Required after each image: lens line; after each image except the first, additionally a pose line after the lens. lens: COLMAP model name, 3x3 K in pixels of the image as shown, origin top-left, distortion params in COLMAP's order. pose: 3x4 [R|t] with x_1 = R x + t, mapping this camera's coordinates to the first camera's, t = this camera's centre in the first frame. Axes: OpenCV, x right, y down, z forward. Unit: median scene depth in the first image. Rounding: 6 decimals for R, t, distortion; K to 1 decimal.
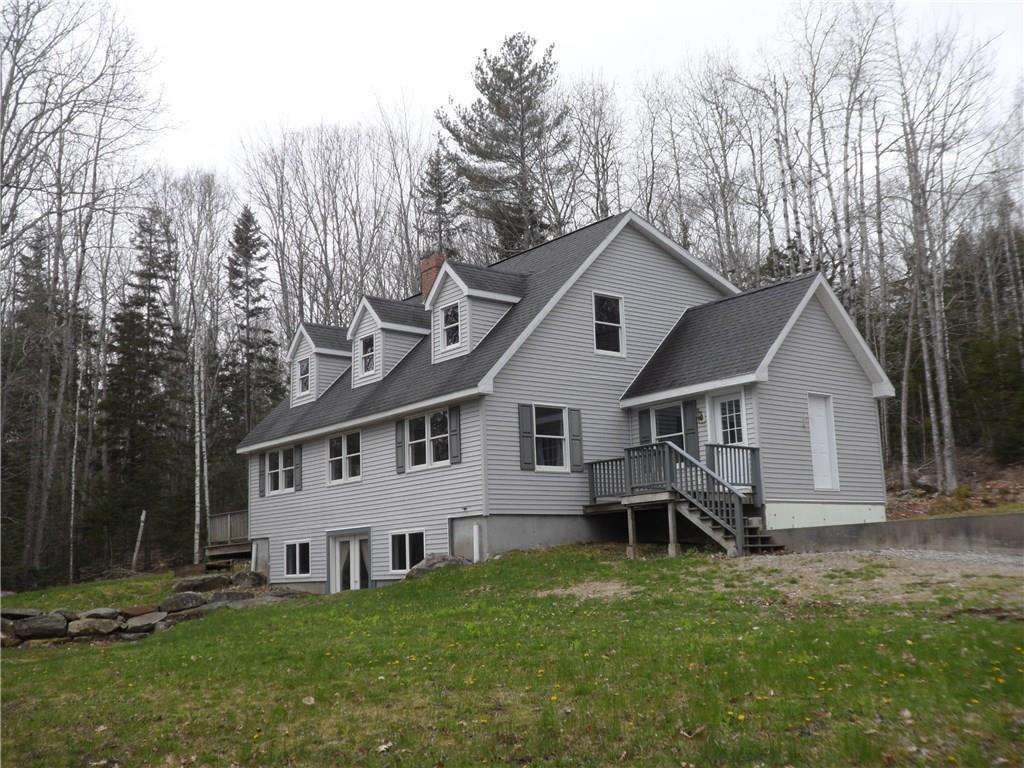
lens RADIAL K [[1095.5, 0, 511.8], [0, 1095.5, 388.3], [0, 0, 1]] dist [0.000324, 0.000000]
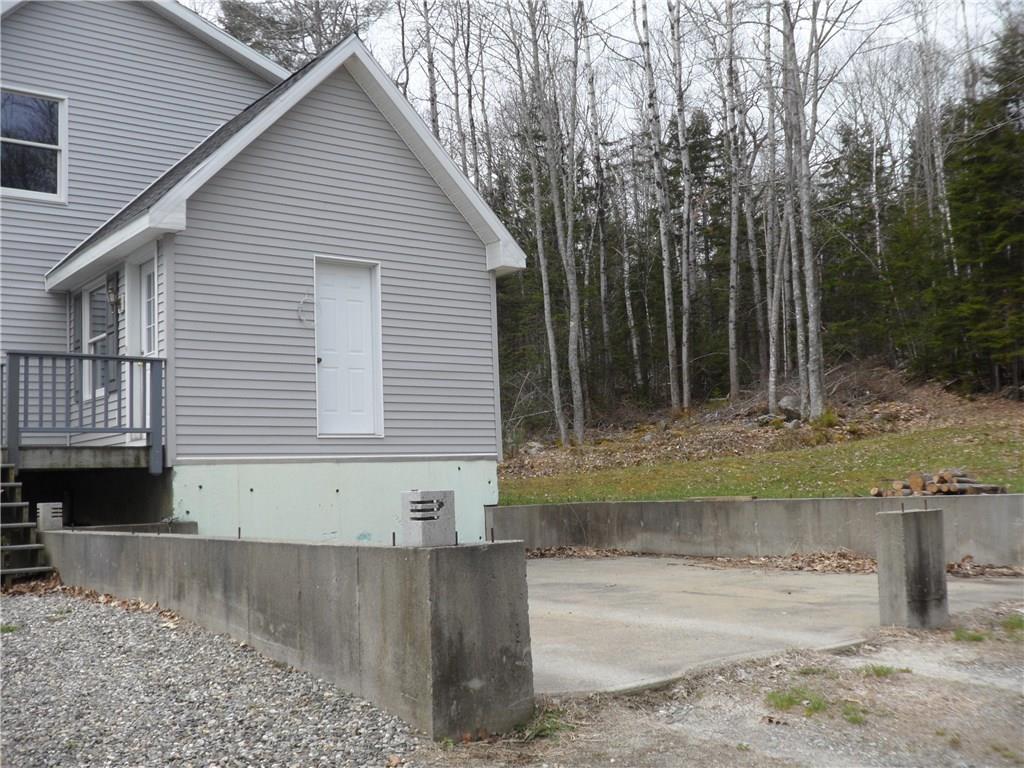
lens RADIAL K [[1095.5, 0, 512.3], [0, 1095.5, 381.0], [0, 0, 1]] dist [0.000324, 0.000000]
pose [[0.999883, -0.002160, -0.015134, 0.351198], [0.003236, 0.997439, 0.071452, 0.025101], [0.014940, -0.071492, 0.997329, 0.429952]]
